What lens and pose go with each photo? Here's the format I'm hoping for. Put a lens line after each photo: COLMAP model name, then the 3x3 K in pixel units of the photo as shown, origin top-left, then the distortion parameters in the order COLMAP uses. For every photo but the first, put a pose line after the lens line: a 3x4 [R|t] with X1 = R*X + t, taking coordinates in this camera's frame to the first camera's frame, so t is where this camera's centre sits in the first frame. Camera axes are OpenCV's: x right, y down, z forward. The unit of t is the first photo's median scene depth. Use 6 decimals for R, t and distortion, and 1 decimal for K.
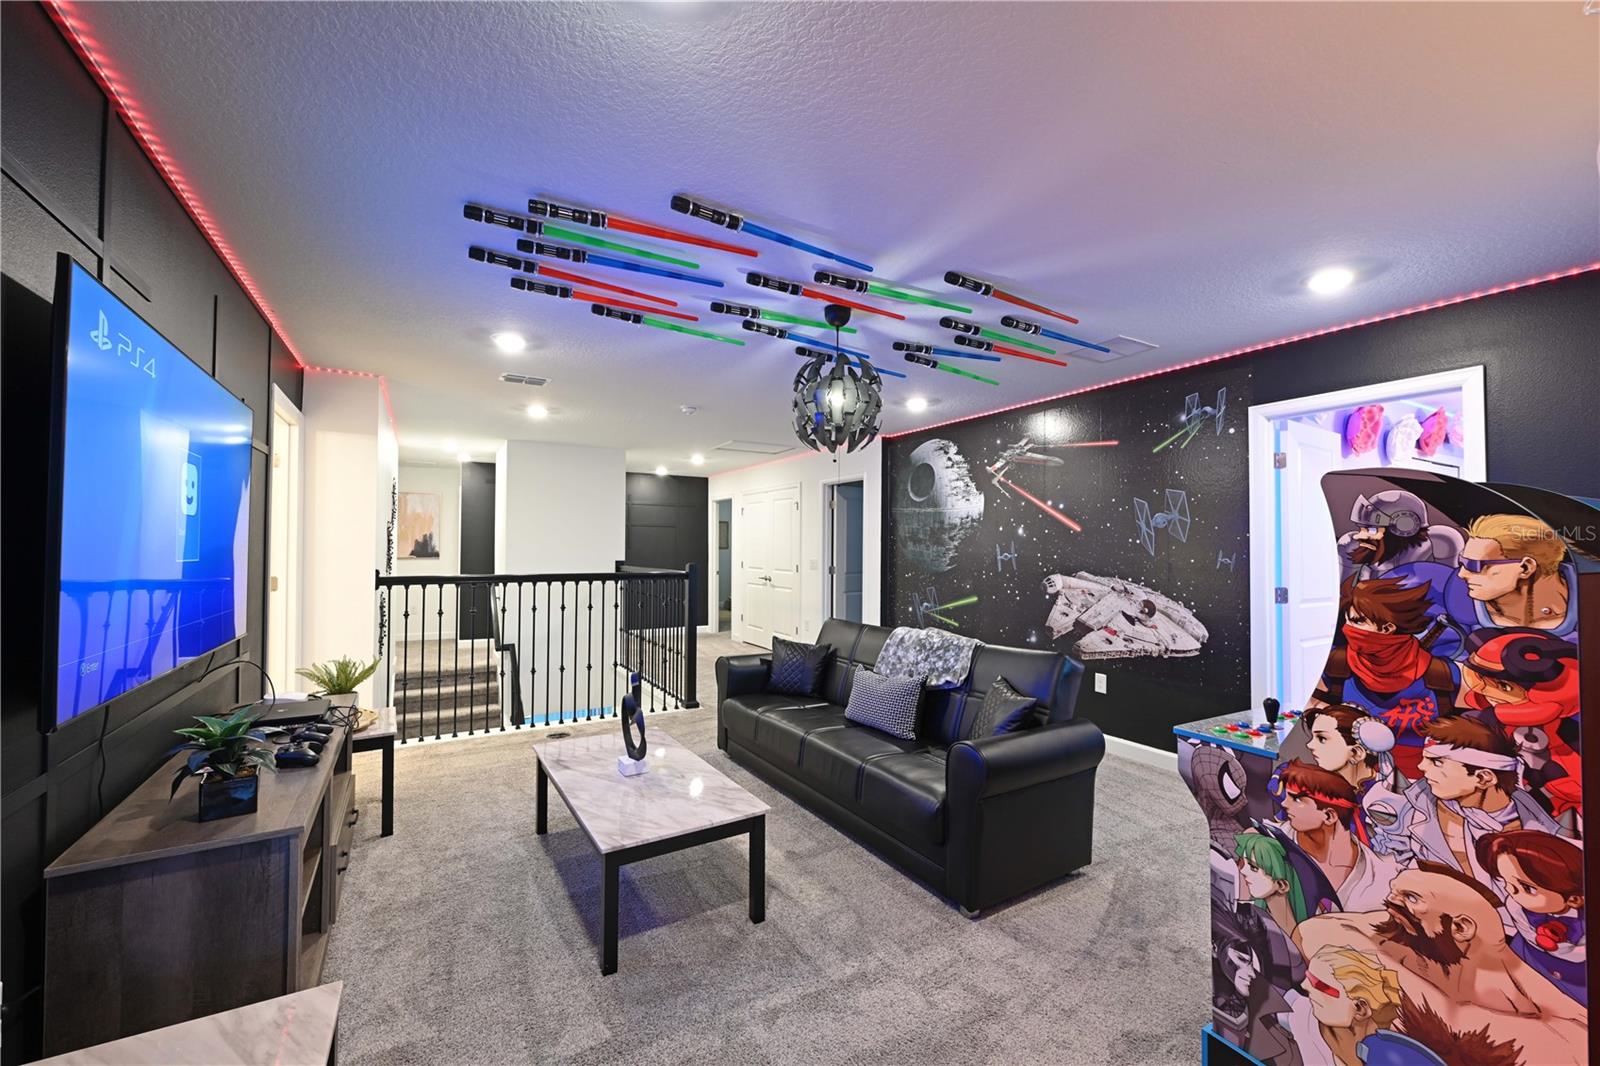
lens RADIAL K [[635.4, 0, 796.7], [0, 635.4, 537.8], [0, 0, 1]] dist [-0.001743, -0.000161]
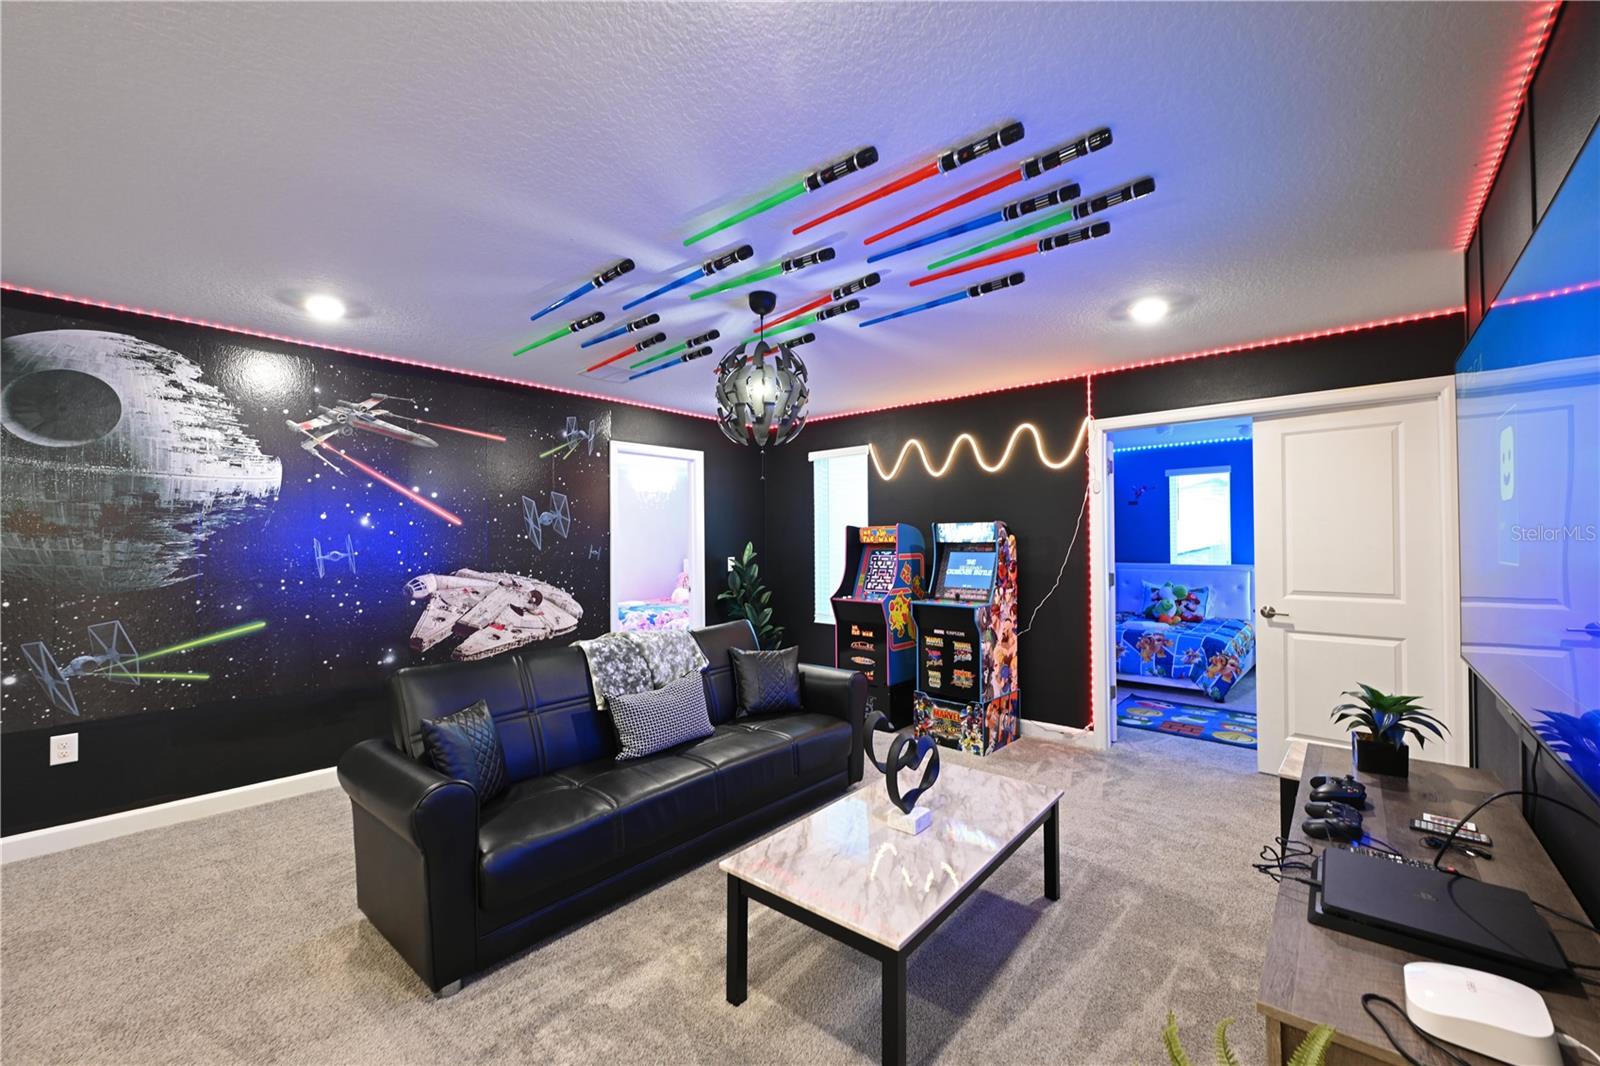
lens RADIAL K [[635.4, 0, 800.1], [0, 635.4, 536.3], [0, 0, 1]] dist [-0.001743, -0.000161]
pose [[-0.313012, 0.006755, 0.949725, -0.610855], [-0.013072, 0.999849, -0.011420, 0.010512], [-0.949659, -0.015989, -0.312877, 0.873611]]
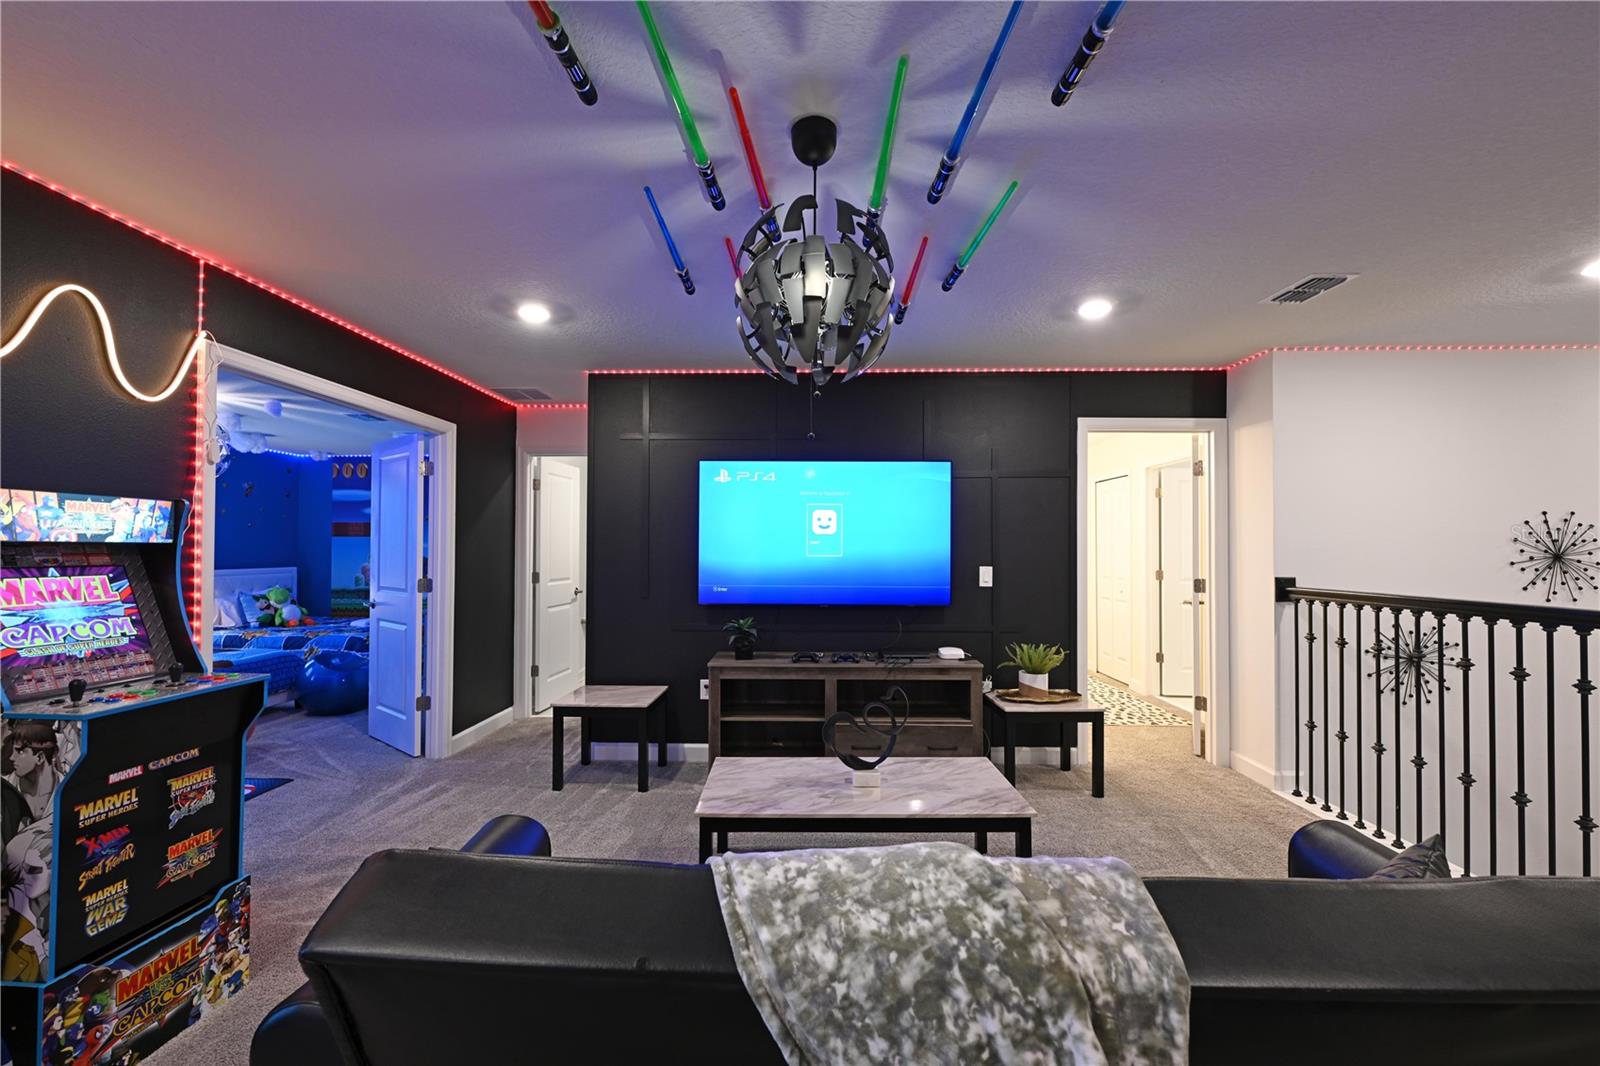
lens RADIAL K [[635.4, 0, 799.9], [0, 635.4, 538.4], [0, 0, 1]] dist [-0.001743, -0.000161]
pose [[-0.537463, -0.021348, -0.843017, 0.399691], [0.006869, 0.999536, -0.029690, 0.017496], [0.843259, -0.021748, -0.537067, 0.906956]]
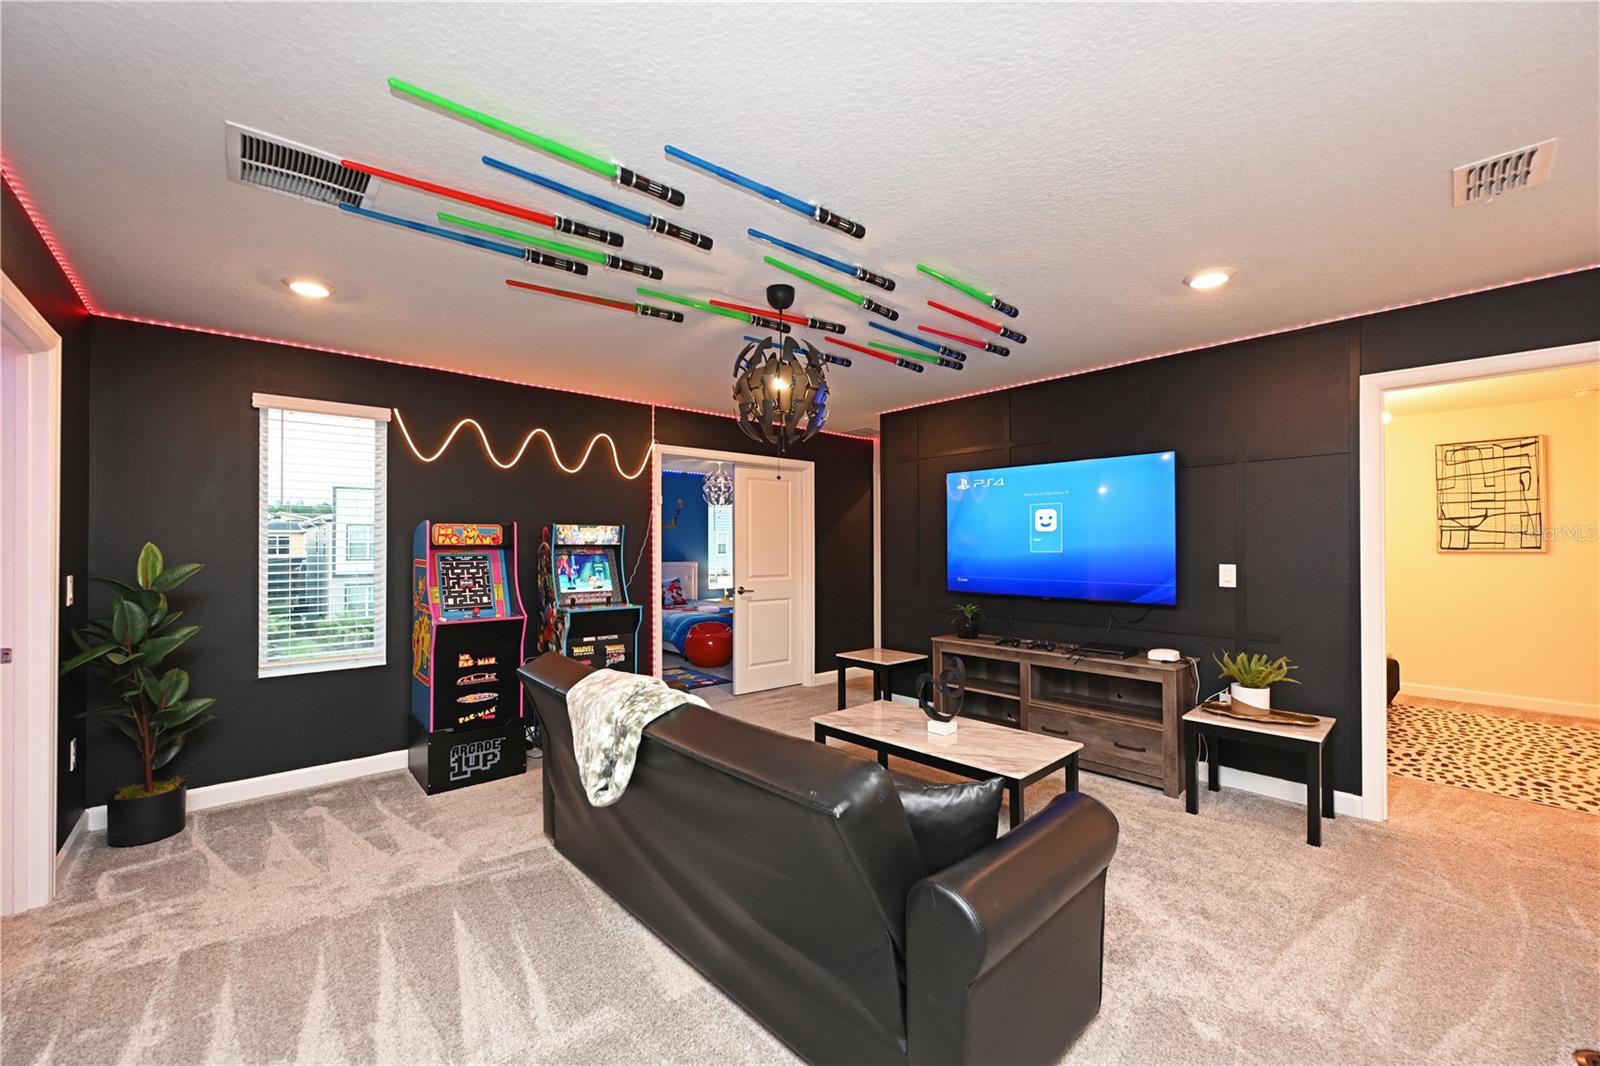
lens RADIAL K [[635.4, 0, 800.1], [0, 635.4, 538.0], [0, 0, 1]] dist [-0.001743, -0.000161]
pose [[-0.981973, -0.005940, -0.188930, 0.158286], [-0.000612, 0.999601, -0.028251, 0.022559], [0.189022, -0.027626, -0.981584, 1.354655]]
